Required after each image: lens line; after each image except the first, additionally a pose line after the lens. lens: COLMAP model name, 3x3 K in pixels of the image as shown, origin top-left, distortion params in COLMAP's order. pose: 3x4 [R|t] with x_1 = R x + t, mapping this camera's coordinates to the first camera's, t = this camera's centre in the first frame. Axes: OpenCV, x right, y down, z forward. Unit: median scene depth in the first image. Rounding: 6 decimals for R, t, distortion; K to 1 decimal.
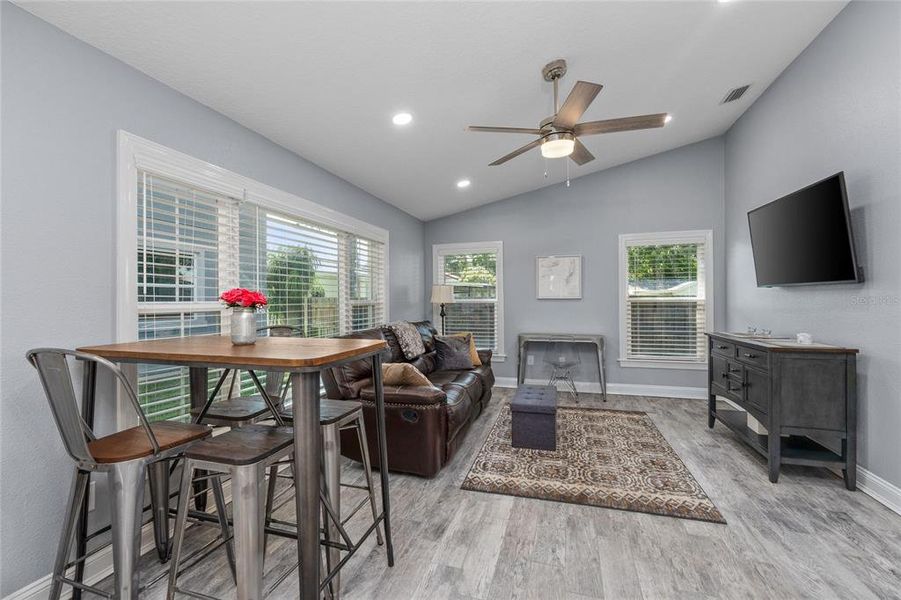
lens RADIAL K [[395.1, 0, 450.3], [0, 395.1, 305.8], [0, 0, 1]] dist [-0.002767, -0.000456]
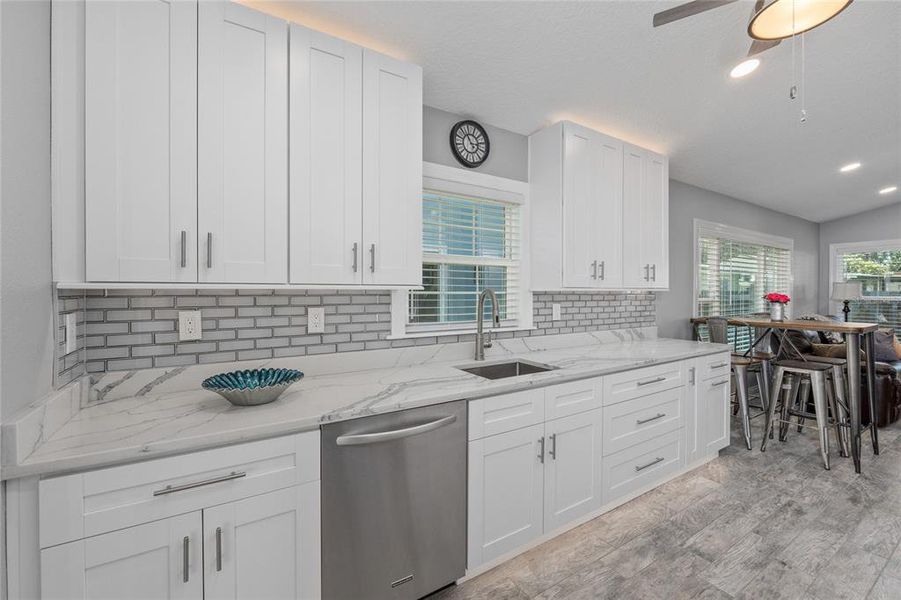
lens RADIAL K [[395.1, 0, 450.3], [0, 395.1, 305.8], [0, 0, 1]] dist [-0.002767, -0.000456]
pose [[0.765284, -0.005606, -0.643668, -0.239132], [0.003882, 0.999984, -0.004095, 0.012018], [0.643681, 0.000635, 0.765294, -0.741551]]
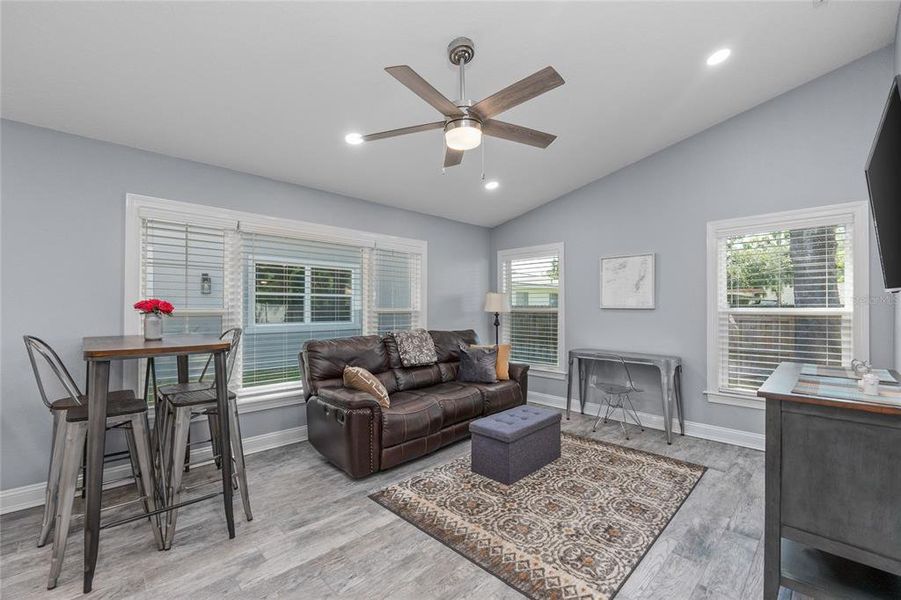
lens RADIAL K [[395.1, 0, 450.3], [0, 395.1, 305.8], [0, 0, 1]] dist [-0.002767, -0.000456]
pose [[0.865216, 0.005802, -0.501366, 0.583455], [-0.014134, 0.999818, -0.012820, -0.012369], [0.501201, 0.018178, 0.865140, 0.180548]]
